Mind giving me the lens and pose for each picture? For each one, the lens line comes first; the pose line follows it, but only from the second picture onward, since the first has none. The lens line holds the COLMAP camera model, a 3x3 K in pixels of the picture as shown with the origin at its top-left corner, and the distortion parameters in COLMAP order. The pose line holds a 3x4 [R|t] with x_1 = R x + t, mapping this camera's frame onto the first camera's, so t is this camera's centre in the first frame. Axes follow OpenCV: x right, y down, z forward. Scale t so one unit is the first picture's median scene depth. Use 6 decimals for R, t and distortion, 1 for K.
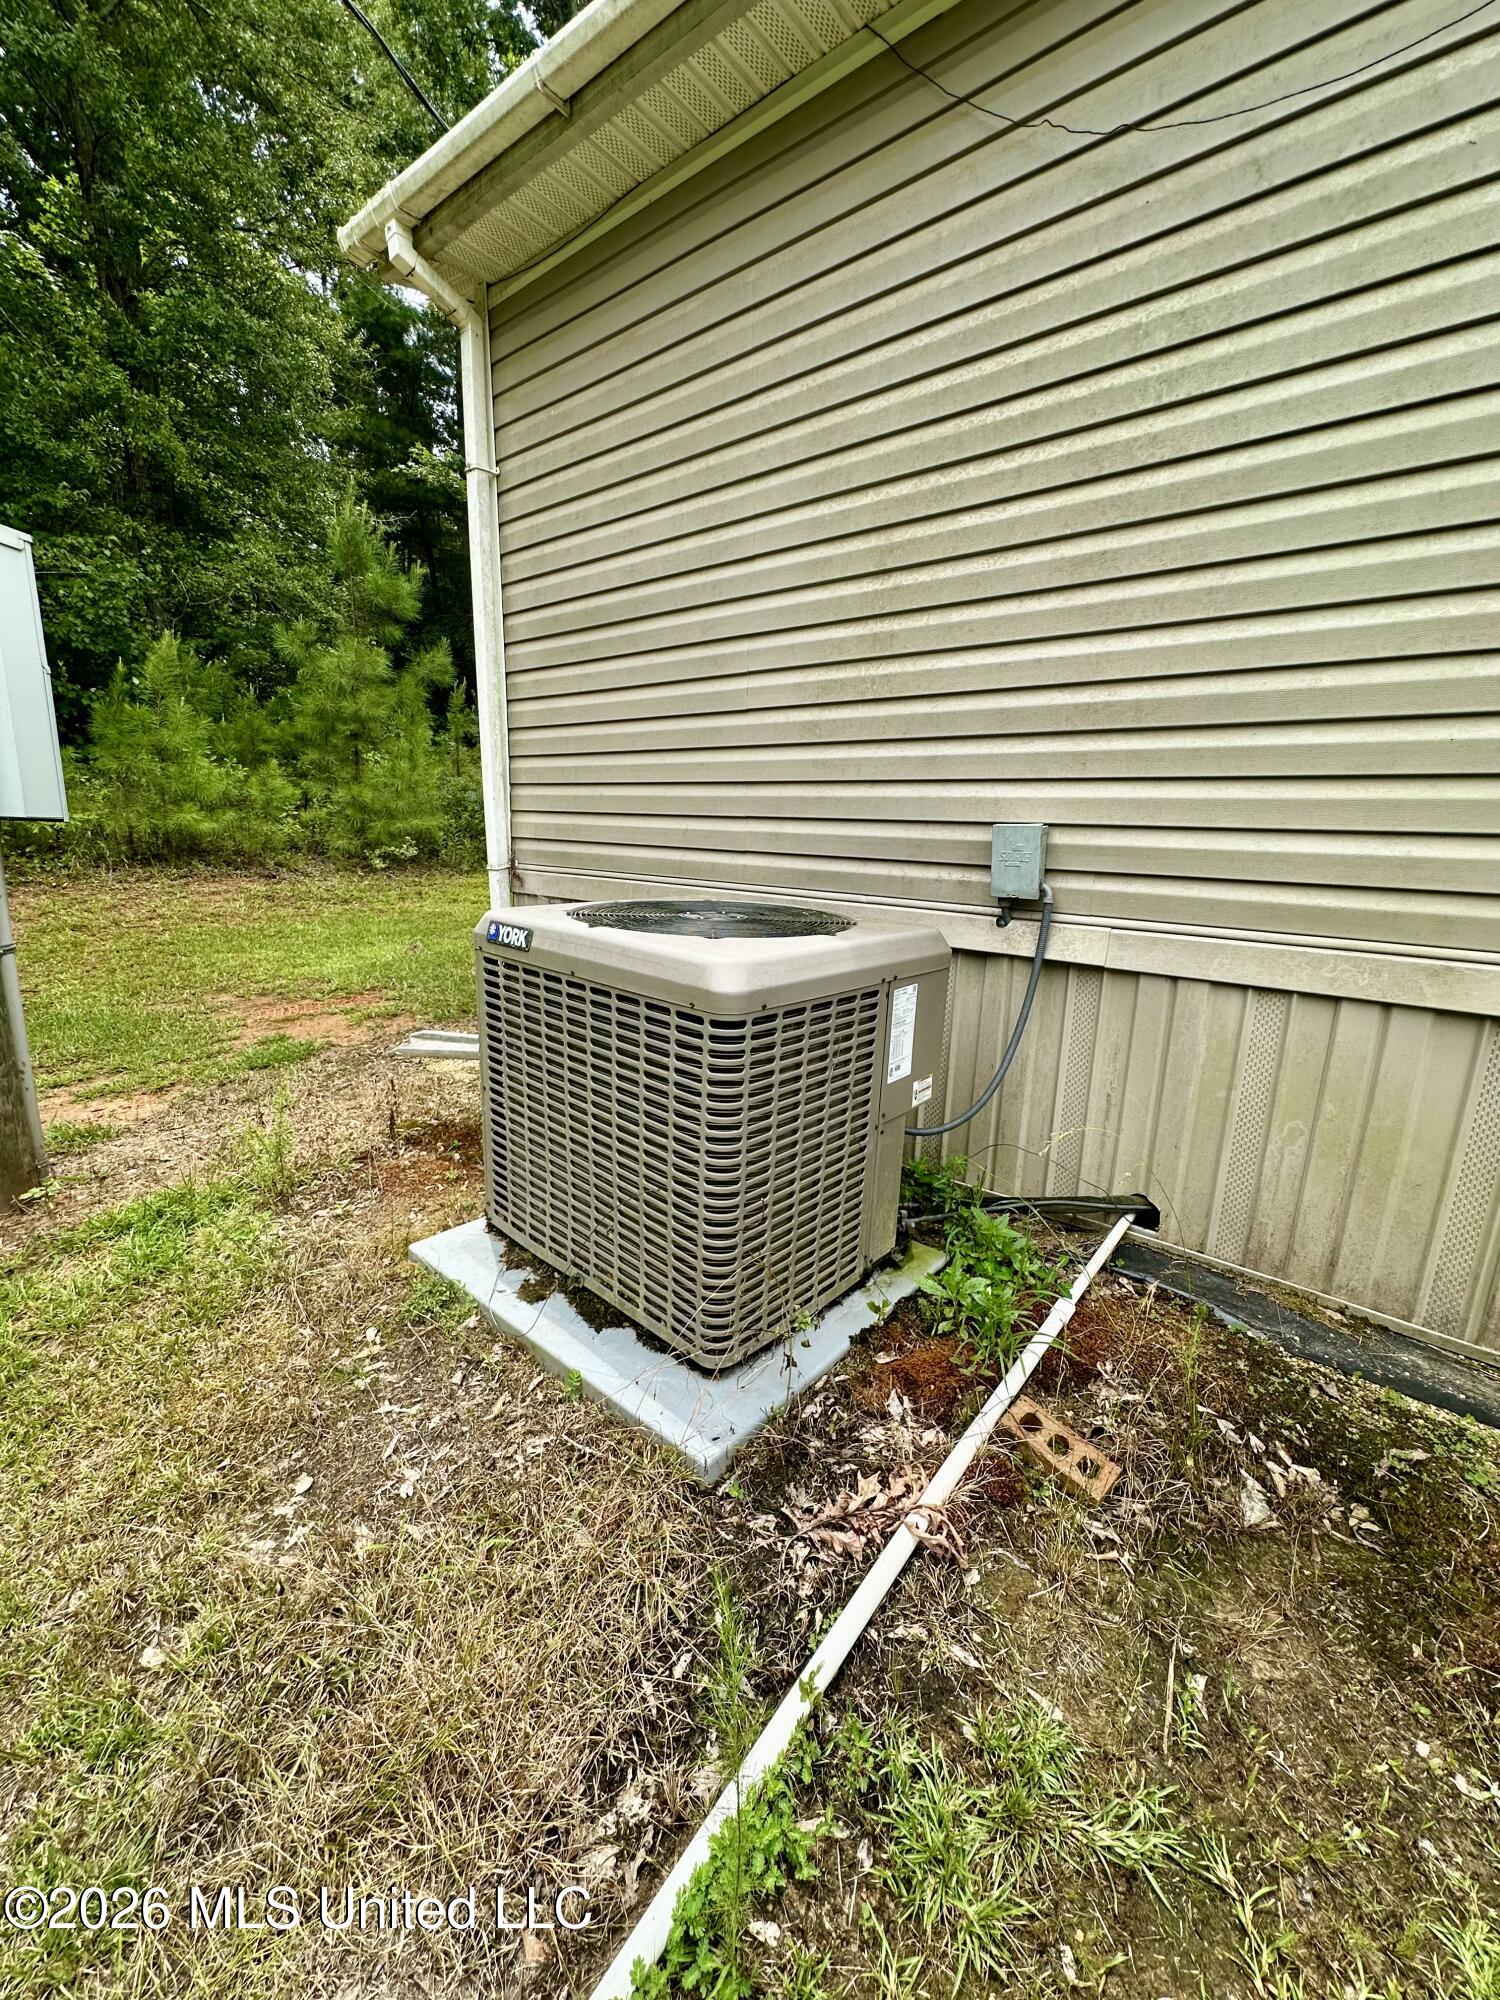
lens RADIAL K [[798.2, 0, 751.9], [0, 798.2, 1001.5], [0, 0, 1]] dist [0.000409, 0.000500]
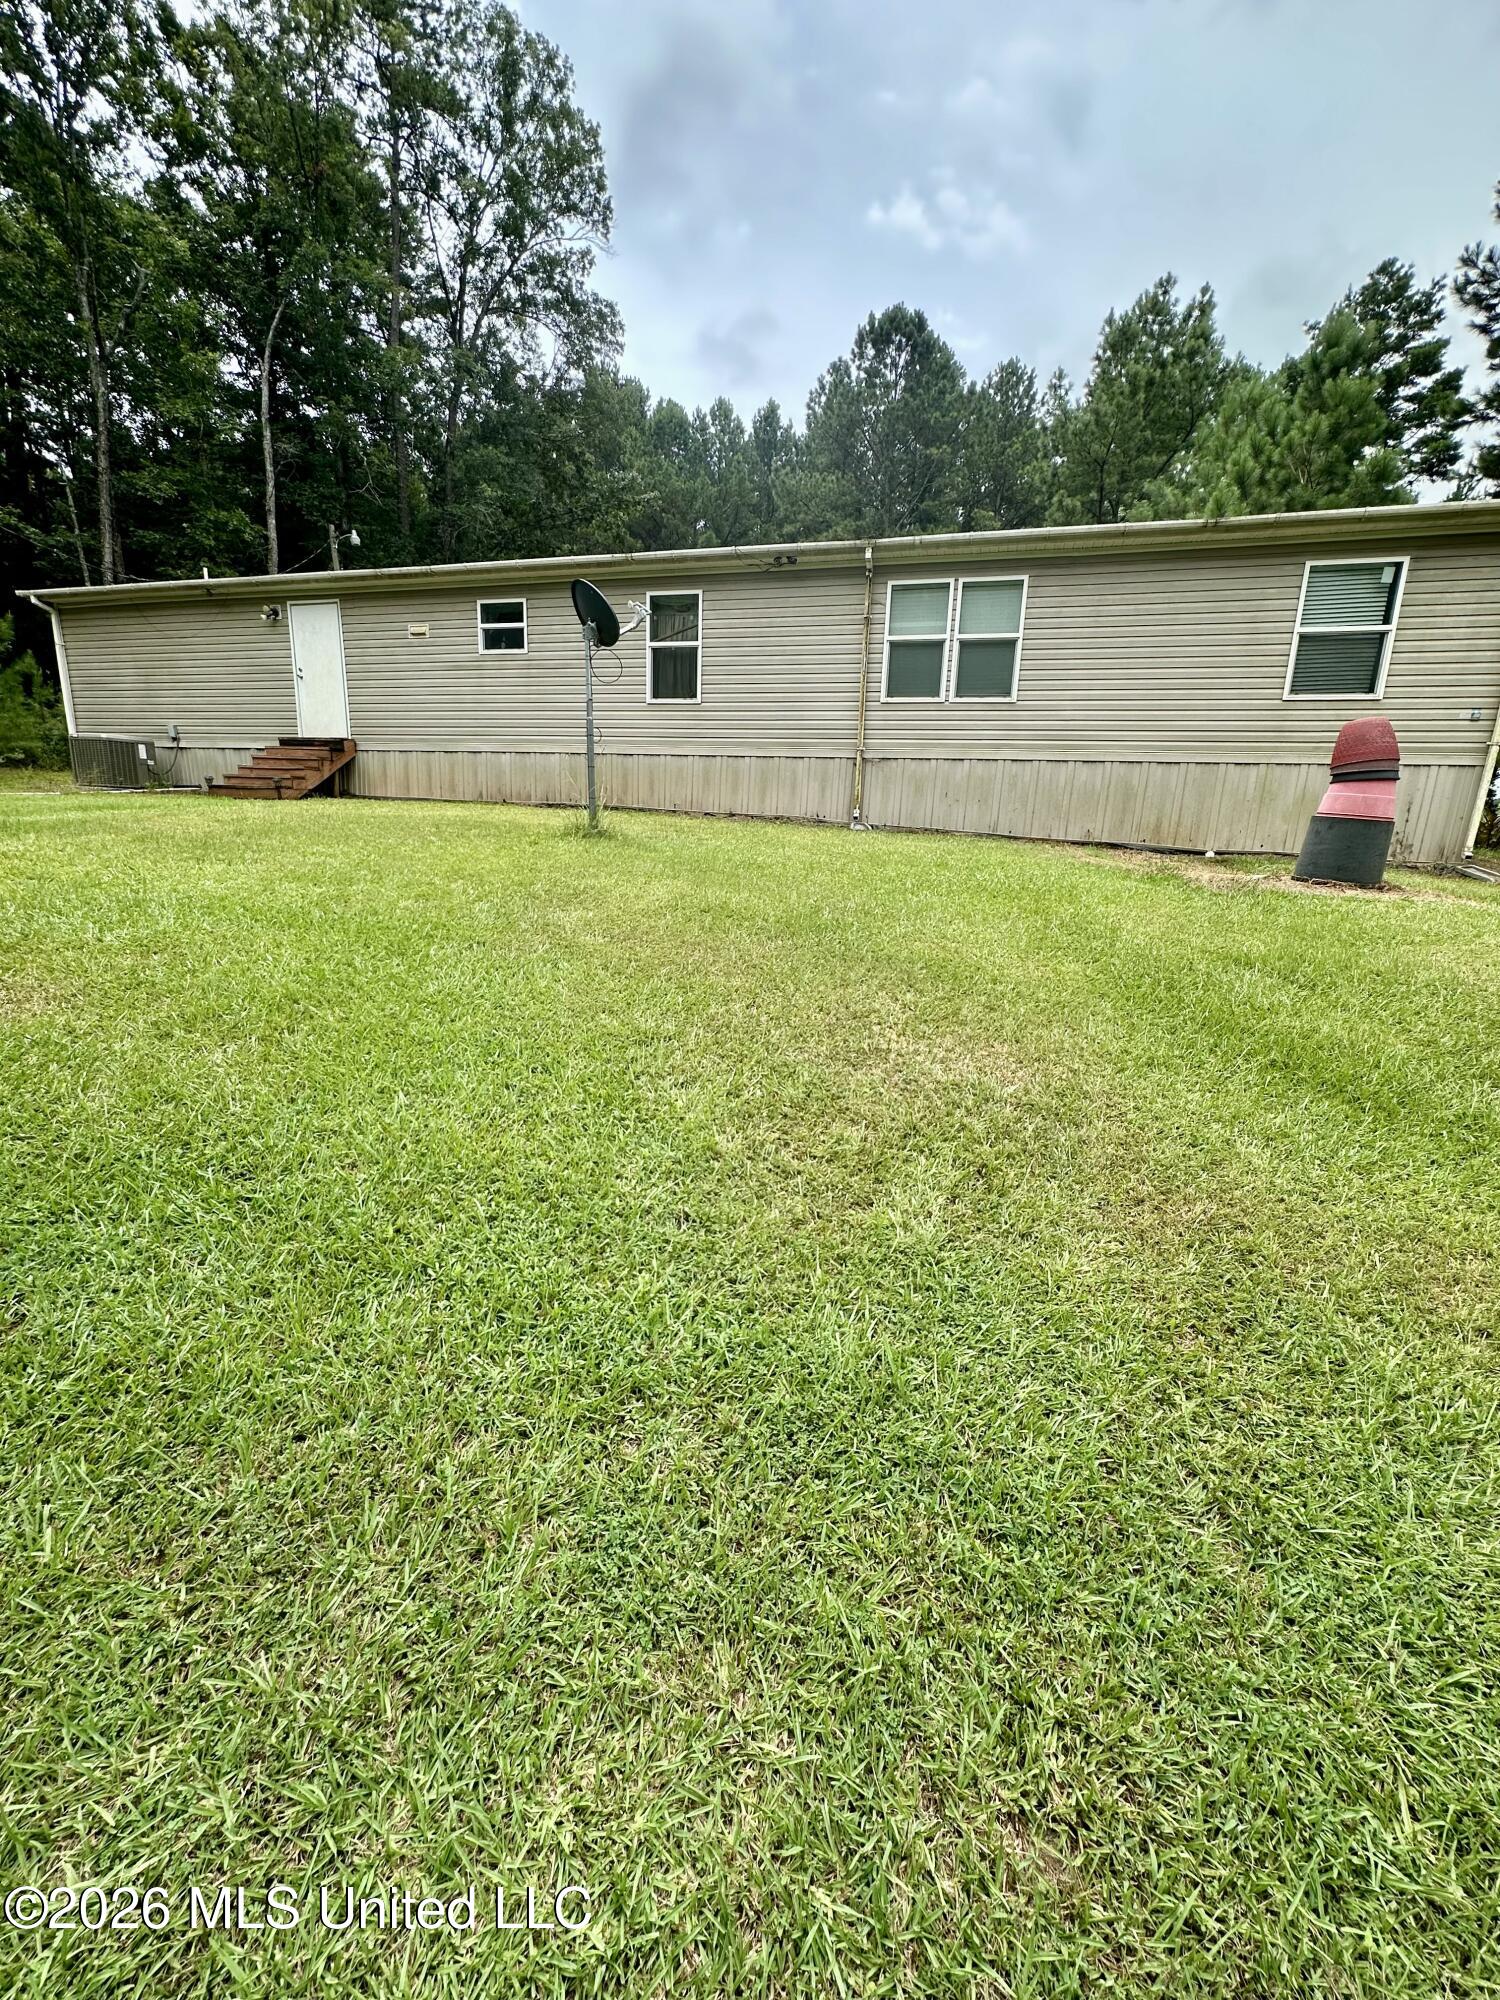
lens RADIAL K [[798.2, 0, 748.9], [0, 798.2, 1005.3], [0, 0, 1]] dist [0.000409, 0.000500]
pose [[0.927595, -0.079222, 0.365091, 1.705016], [0.071119, 0.996832, 0.035611, 1.709429], [-0.366755, -0.007068, 0.930291, -5.403923]]
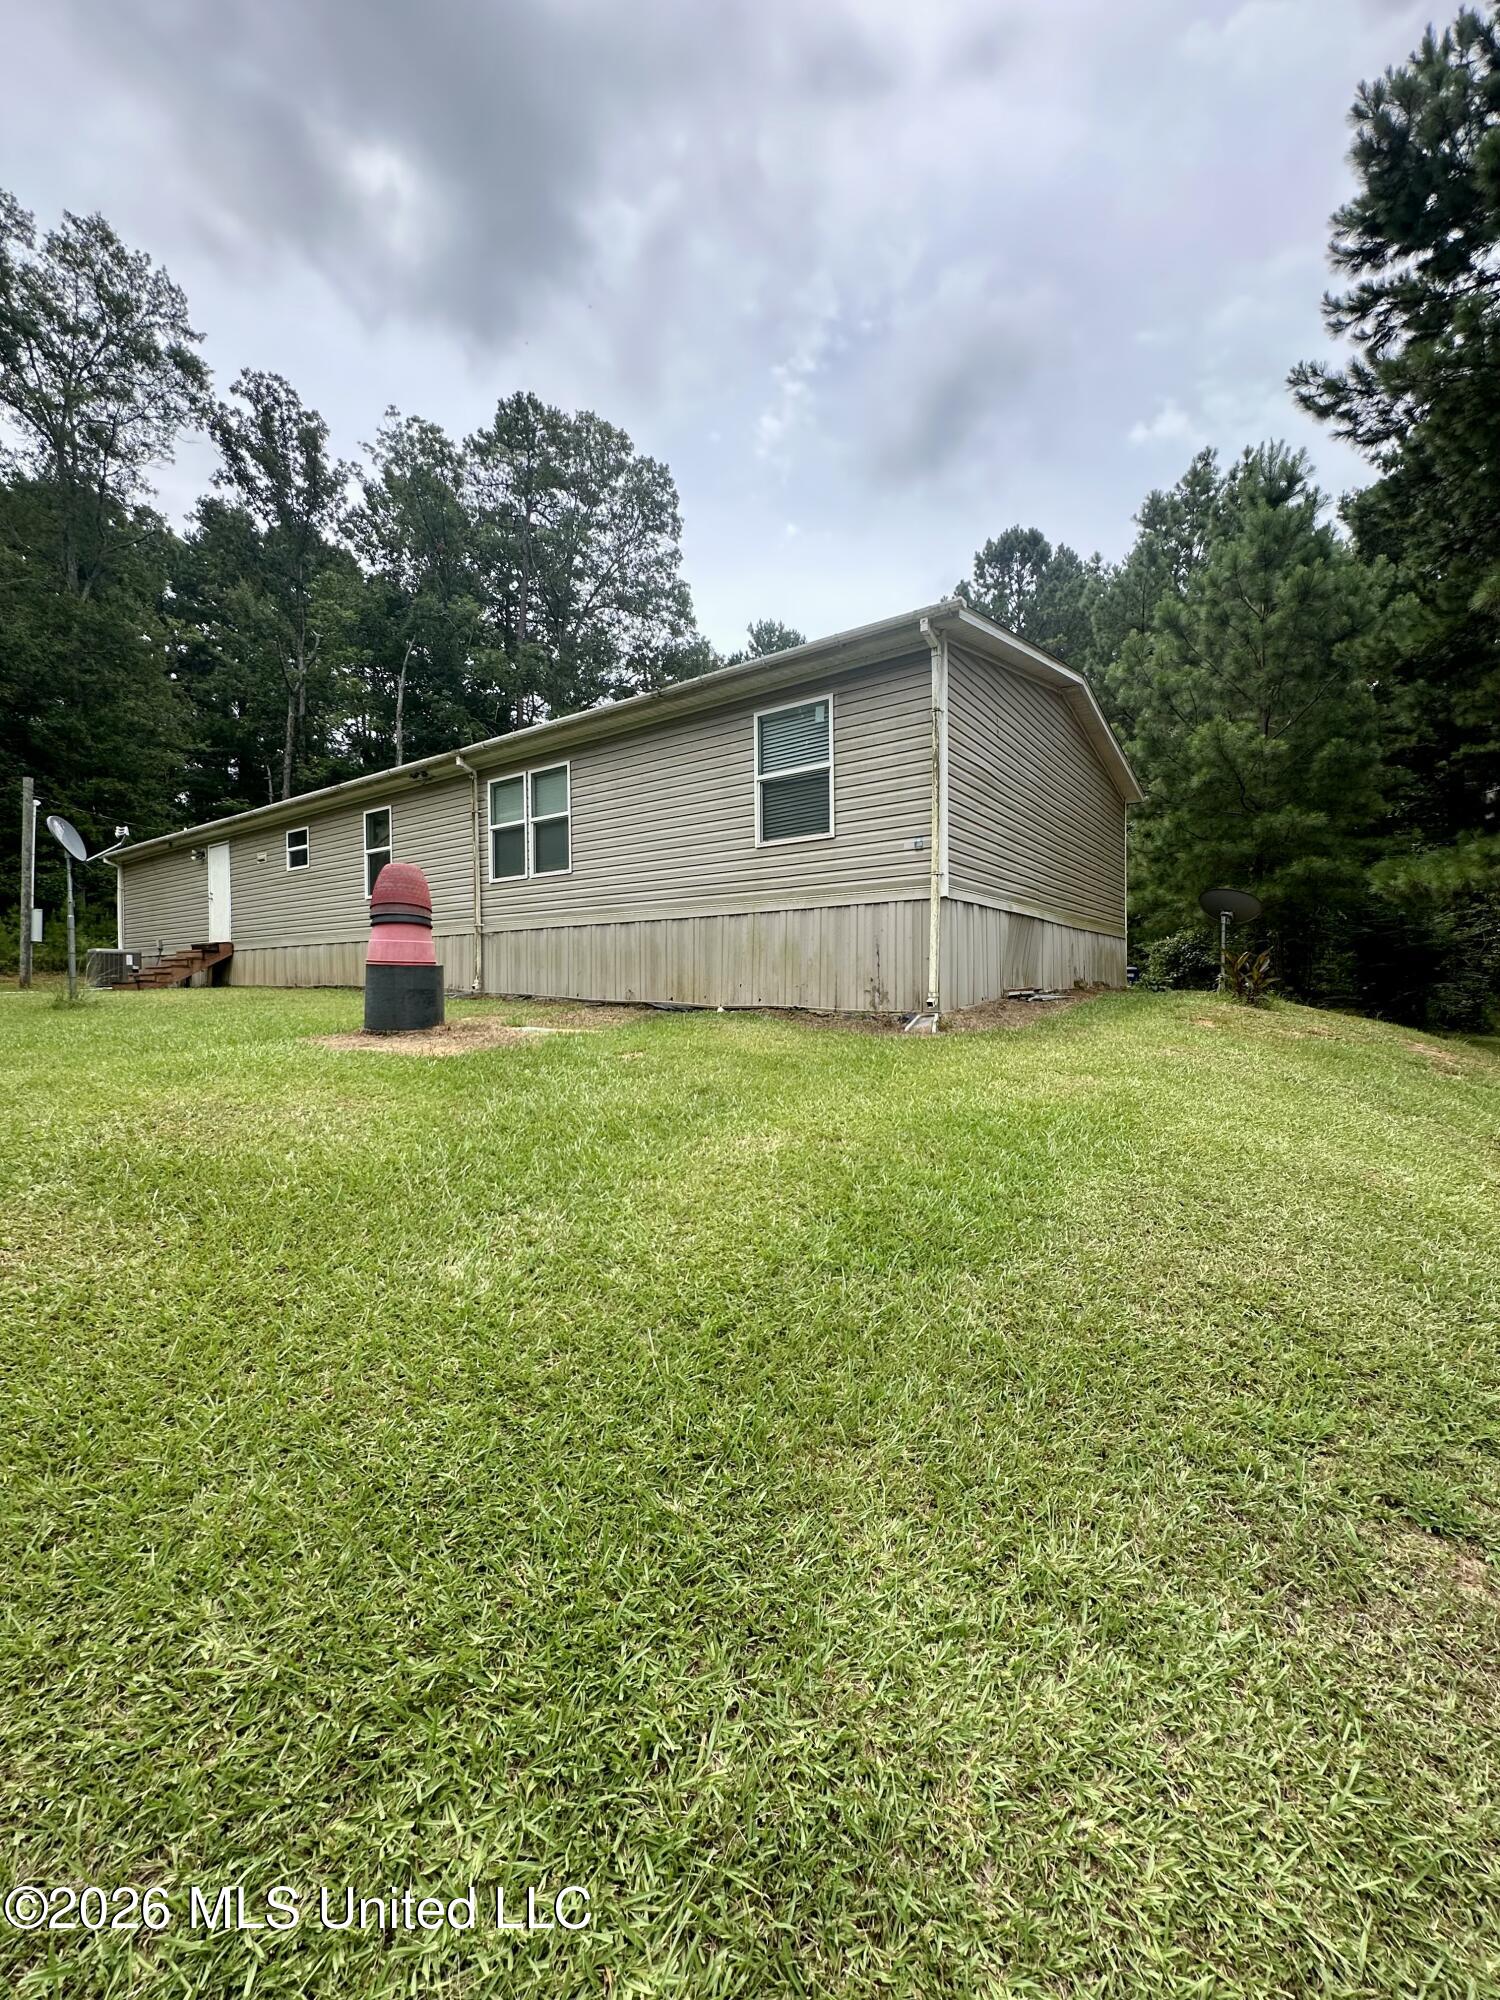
lens RADIAL K [[798.2, 0, 748.8], [0, 798.2, 1001.4], [0, 0, 1]] dist [0.000409, 0.000500]
pose [[0.998238, -0.026307, 0.053182, 4.973054], [0.036907, 0.977134, -0.209398, 1.969990], [-0.046457, 0.210992, 0.976383, -6.067168]]
